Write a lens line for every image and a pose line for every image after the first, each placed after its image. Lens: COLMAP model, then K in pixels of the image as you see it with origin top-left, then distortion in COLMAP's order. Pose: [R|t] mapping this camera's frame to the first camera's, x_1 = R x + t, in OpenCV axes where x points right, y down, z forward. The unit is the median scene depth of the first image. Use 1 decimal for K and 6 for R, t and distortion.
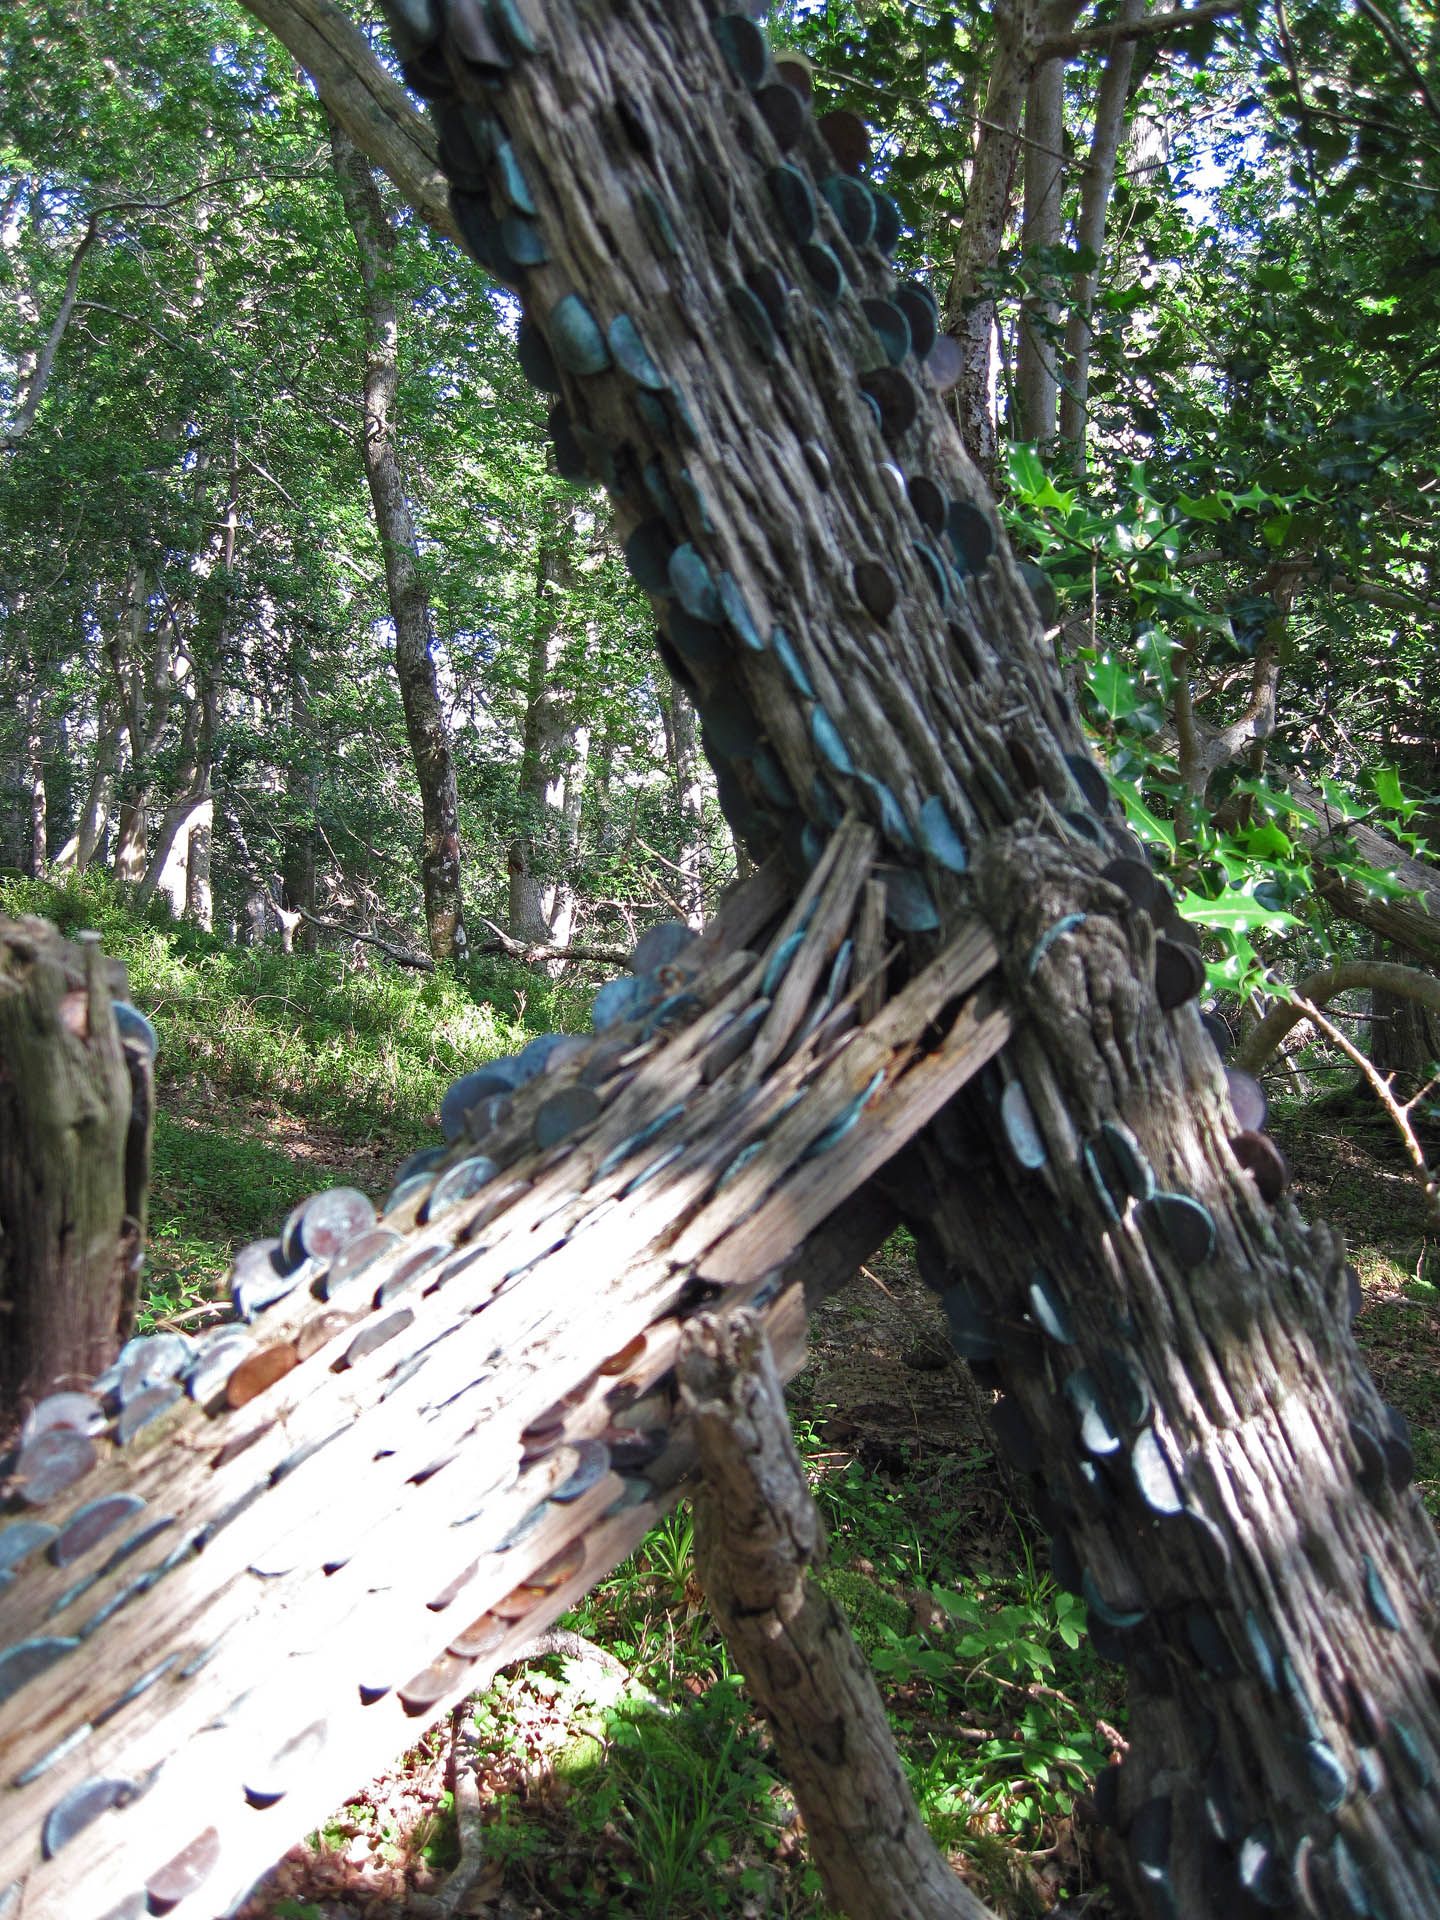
lens RADIAL K [[2000.5, 0, 720.6], [0, 2000.5, 933.3], [0, 0, 1]] dist [-0.180587, 0.146735]
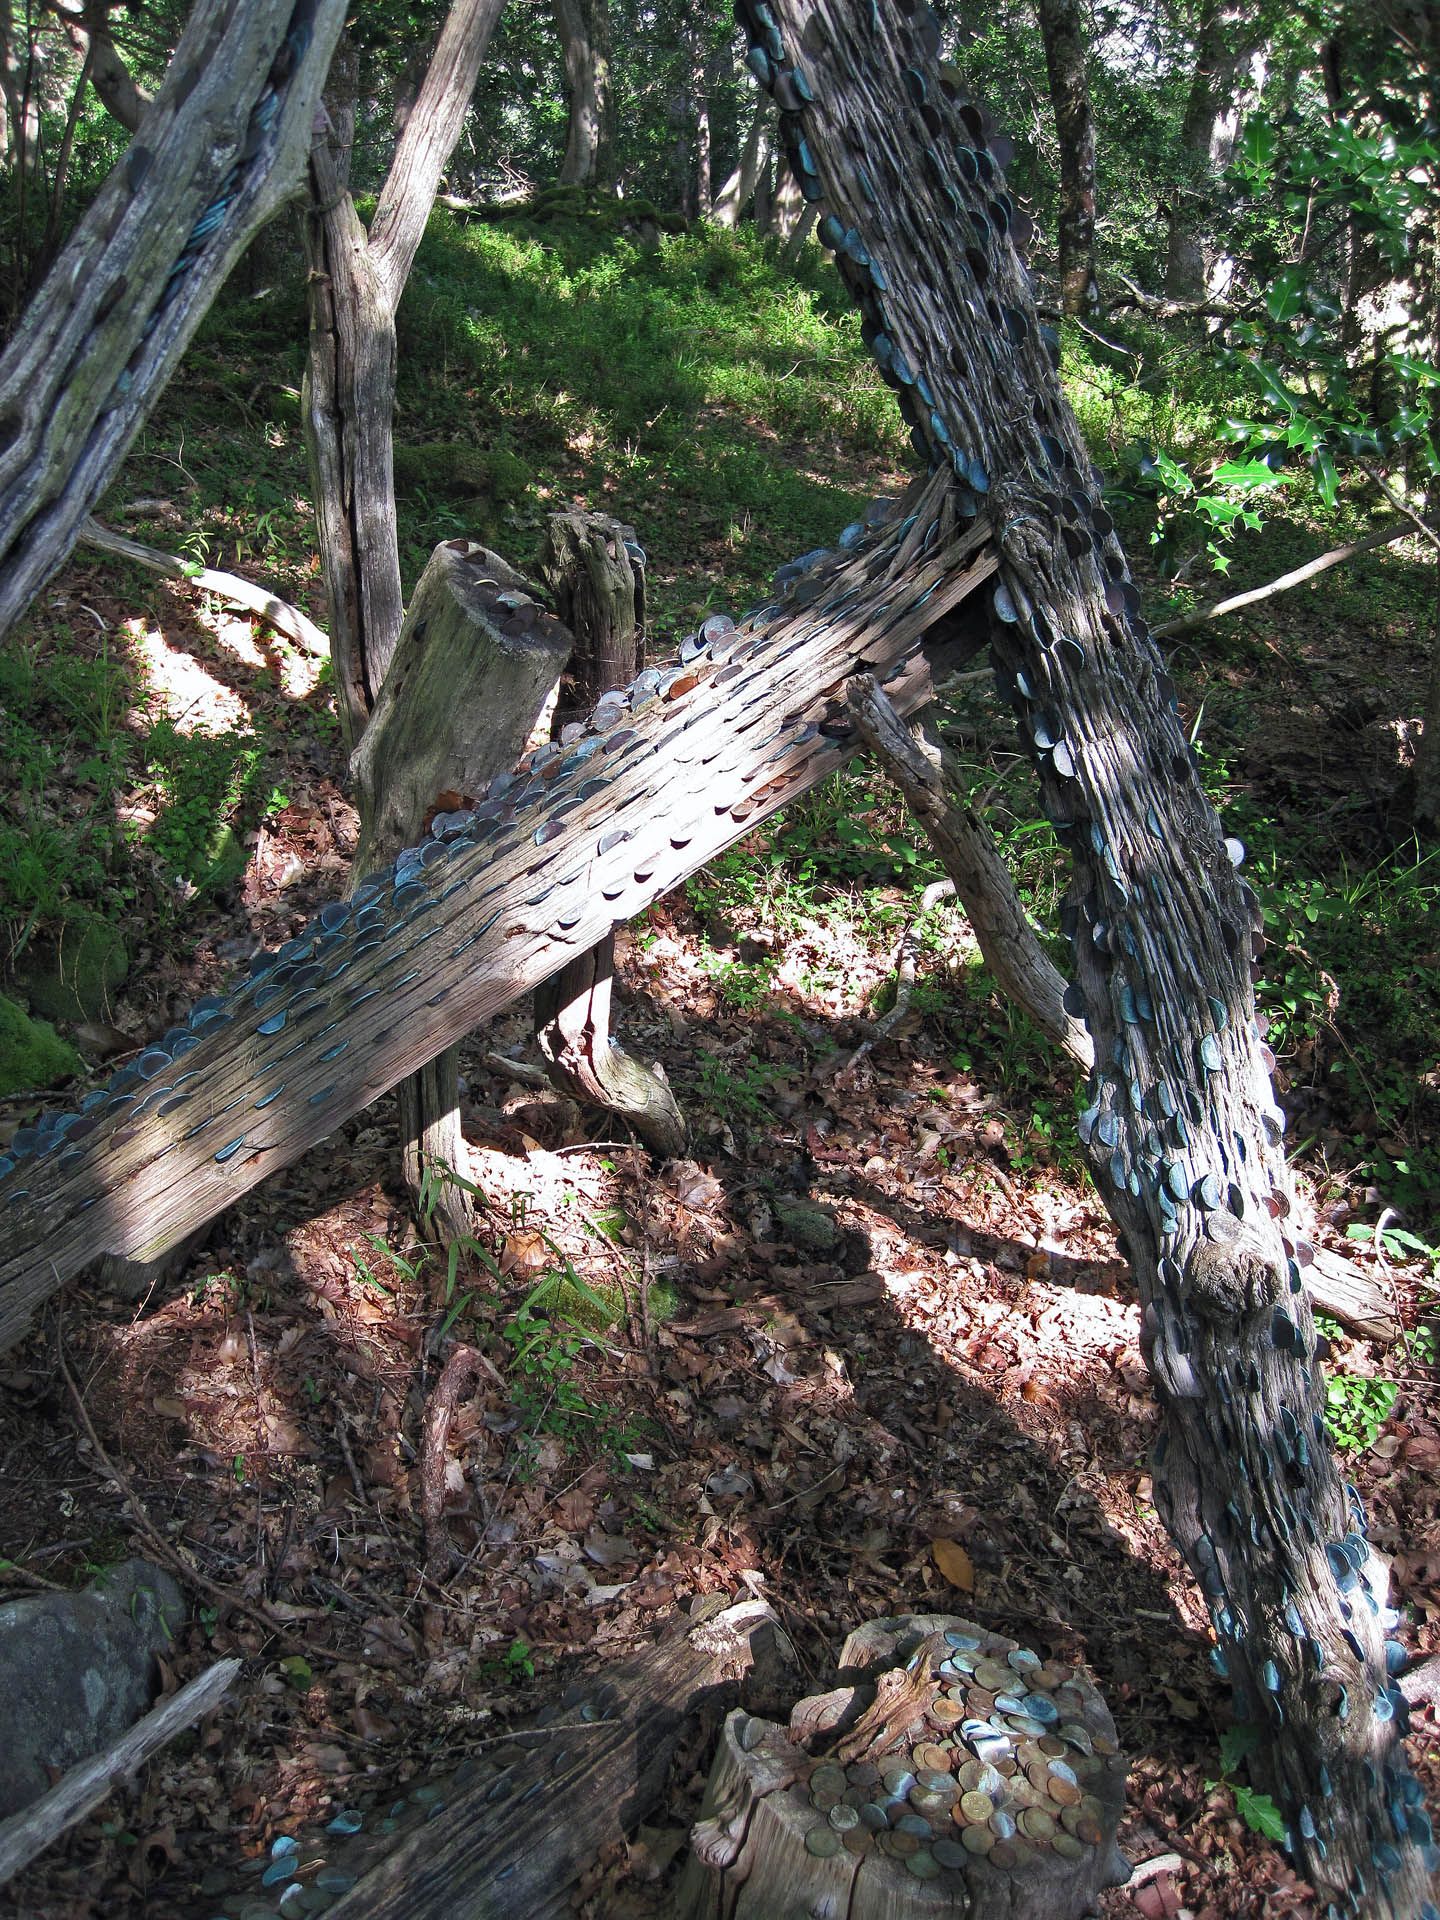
lens RADIAL K [[2000.5, 0, 720.6], [0, 2000.5, 933.3], [0, 0, 1]] dist [-0.180587, 0.146735]
pose [[0.946454, 0.107714, -0.304340, 0.569945], [-0.002326, 0.944949, 0.327209, -0.290591], [0.322831, -0.308980, 0.894601, -1.266764]]
